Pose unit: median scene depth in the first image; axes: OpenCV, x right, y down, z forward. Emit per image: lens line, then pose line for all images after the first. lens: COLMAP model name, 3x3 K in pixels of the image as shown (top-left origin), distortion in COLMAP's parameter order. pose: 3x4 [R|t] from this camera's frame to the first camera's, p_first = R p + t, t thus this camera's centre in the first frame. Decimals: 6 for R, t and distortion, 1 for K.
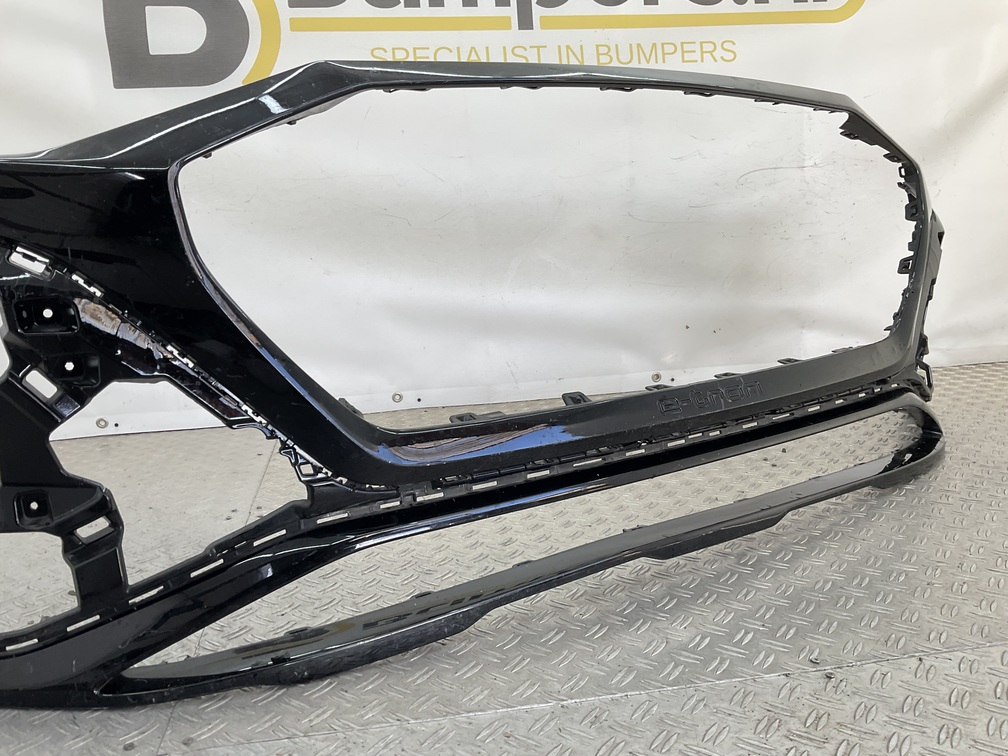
lens RADIAL K [[827.7, 0, 503.0], [0, 827.7, 374.8], [0, 0, 1]] dist [0.109299, -0.219236]
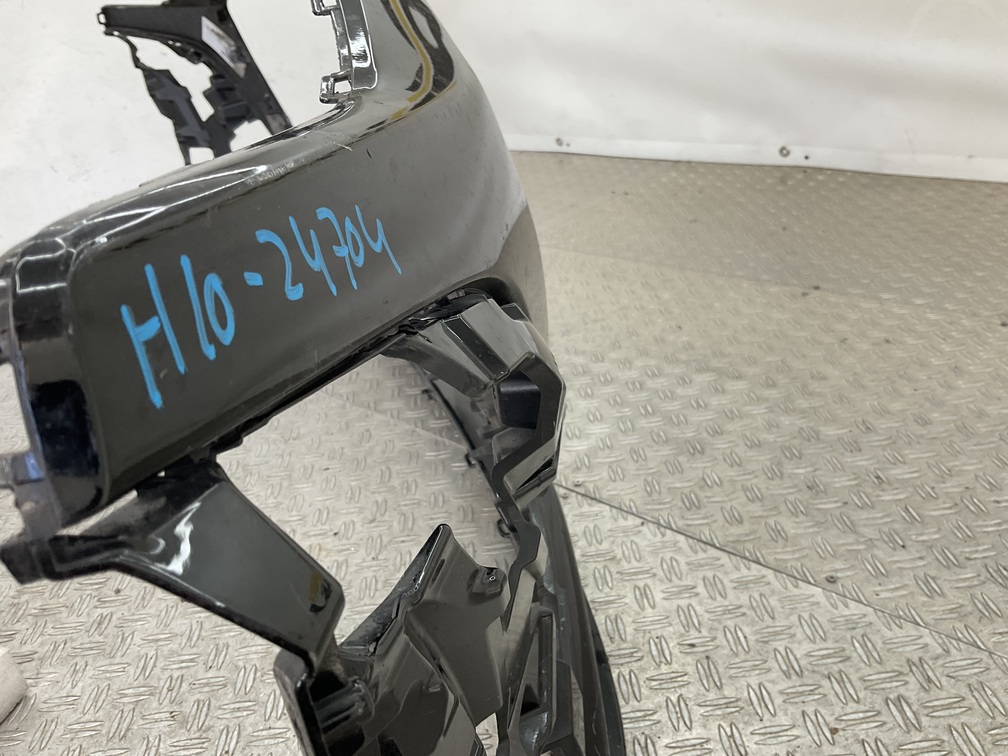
lens RADIAL K [[837.4, 0, 504.0], [0, 837.4, 378.0], [0, 0, 1]] dist [0.101434, -0.227018]
pose [[0.630873, 0.329458, -0.702464, 0.808264], [-0.044485, 0.919240, 0.391175, -0.184258], [0.774609, -0.215533, 0.594580, 0.190749]]
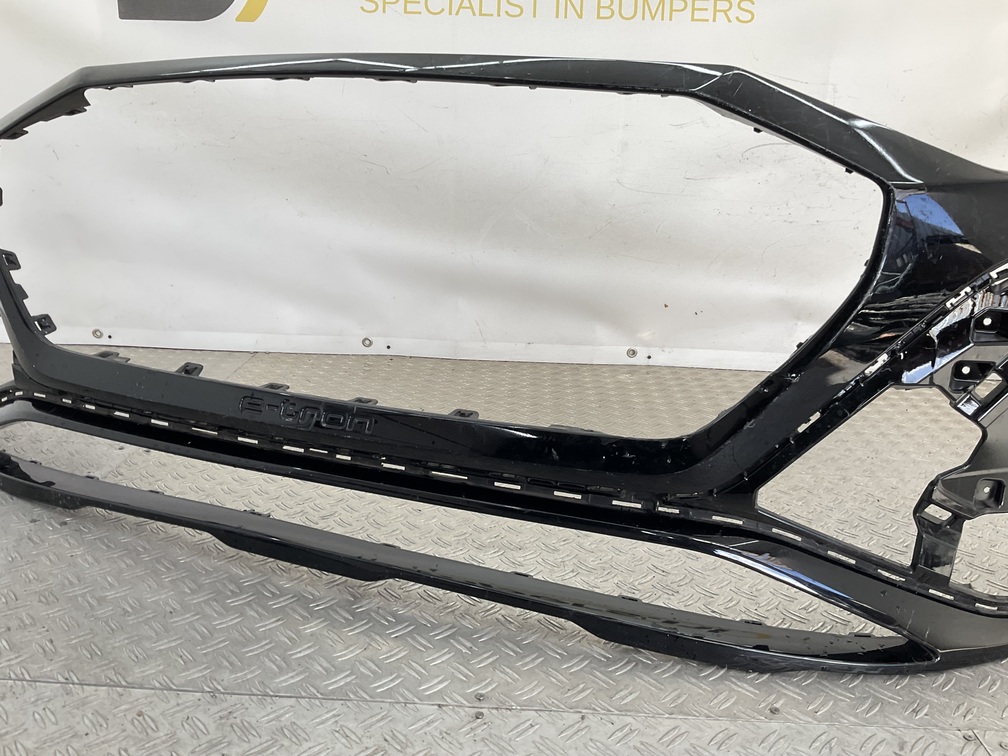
lens RADIAL K [[827.7, 0, 503.0], [0, 827.7, 374.8], [0, 0, 1]] dist [0.109299, -0.219236]
pose [[0.977423, 0.129085, -0.167273, 0.387548], [-0.112003, 0.987838, 0.107853, -0.113538], [0.179161, -0.086683, 0.979994, 0.038822]]
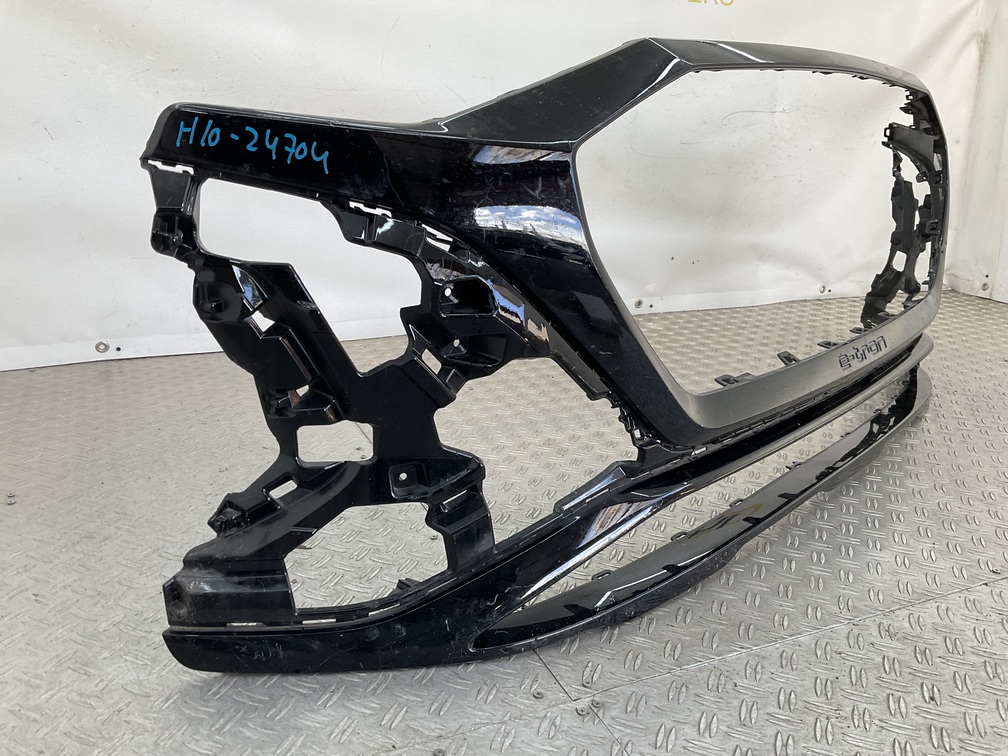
lens RADIAL K [[827.7, 0, 503.0], [0, 827.7, 374.8], [0, 0, 1]] dist [0.109299, -0.219236]
pose [[0.964413, -0.005528, 0.264341, -0.512609], [-0.029183, 0.991447, 0.127205, -0.071462], [-0.262783, -0.130392, 0.956004, 0.013575]]
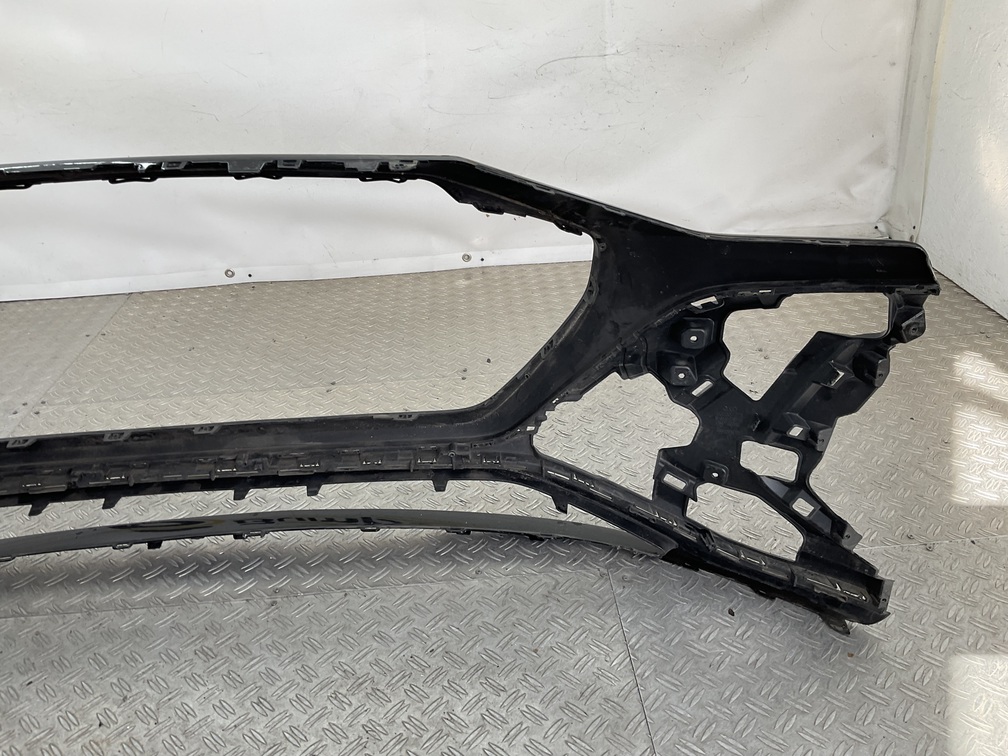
lens RADIAL K [[827.6, 0, 504.0], [0, 827.6, 378.0], [0, 0, 1]] dist [0.096518, -0.186447]
pose [[0.994169, 0.042955, -0.098910, 0.668665], [-0.011177, 0.953344, 0.301679, -0.339227], [0.107254, -0.298814, 0.948265, -0.170835]]
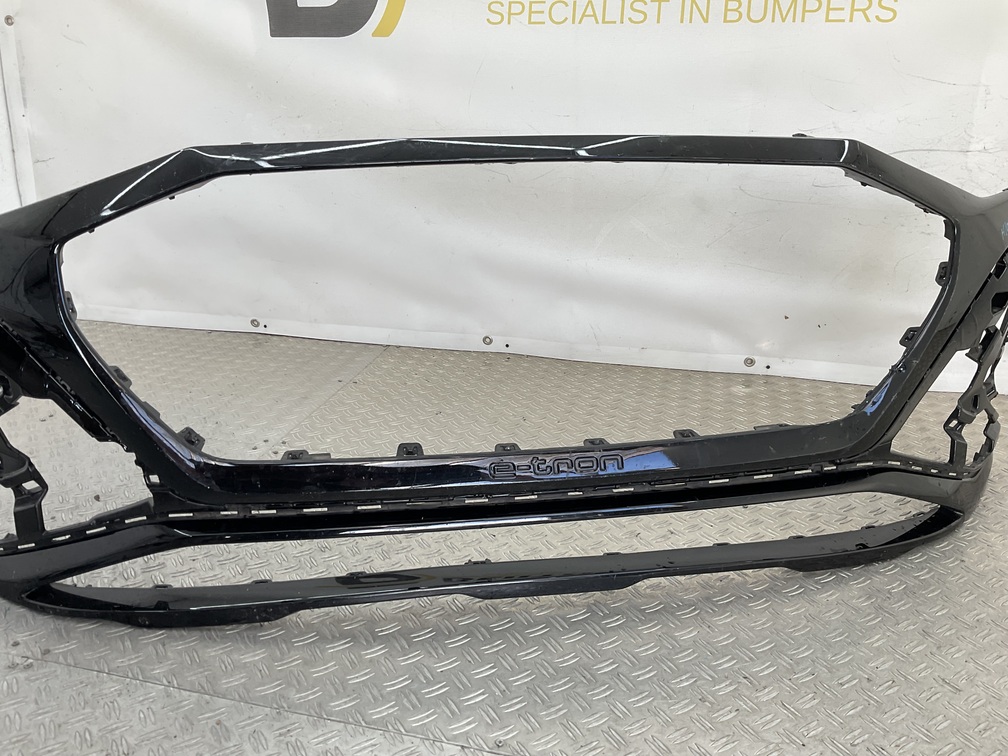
lens RADIAL K [[827.6, 0, 504.0], [0, 827.6, 378.0], [0, 0, 1]] dist [0.096518, -0.186447]
pose [[0.916394, 0.188093, -0.353330, 0.511112], [-0.118685, 0.970703, 0.208926, -0.277079], [0.382276, -0.149524, 0.911870, 0.035331]]
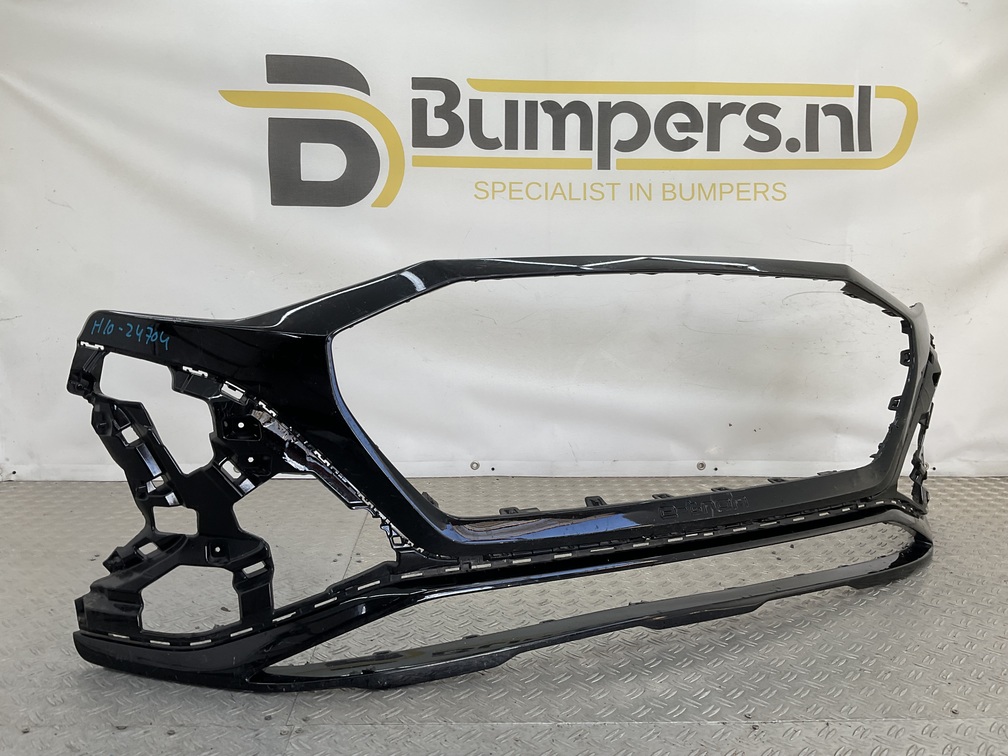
lens RADIAL K [[827.7, 0, 503.0], [0, 827.7, 374.8], [0, 0, 1]] dist [0.109299, -0.219236]
pose [[0.991206, 0.070005, -0.112298, 0.067049], [-0.075737, 0.995990, -0.047618, -0.088670], [0.108514, 0.055704, 0.992533, -0.325873]]
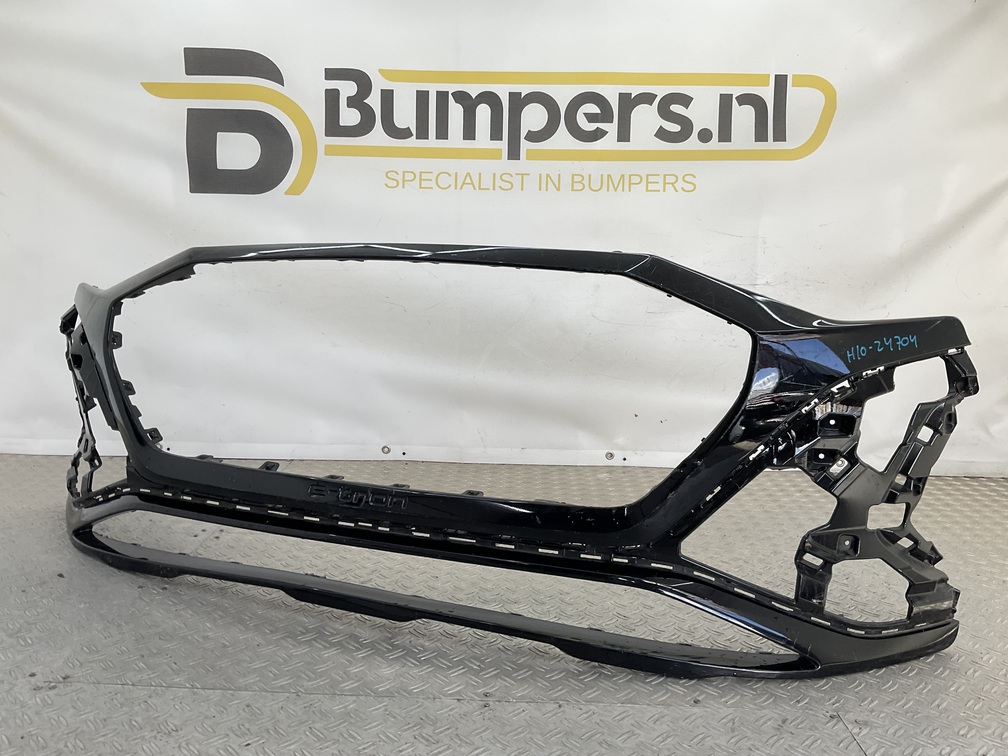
lens RADIAL K [[827.7, 0, 503.0], [0, 827.7, 374.8], [0, 0, 1]] dist [0.109299, -0.219236]
pose [[0.979289, 0.091915, -0.180403, 0.451886], [-0.098550, 0.994734, -0.028152, -0.116981], [0.176866, 0.045348, 0.983190, -0.303992]]
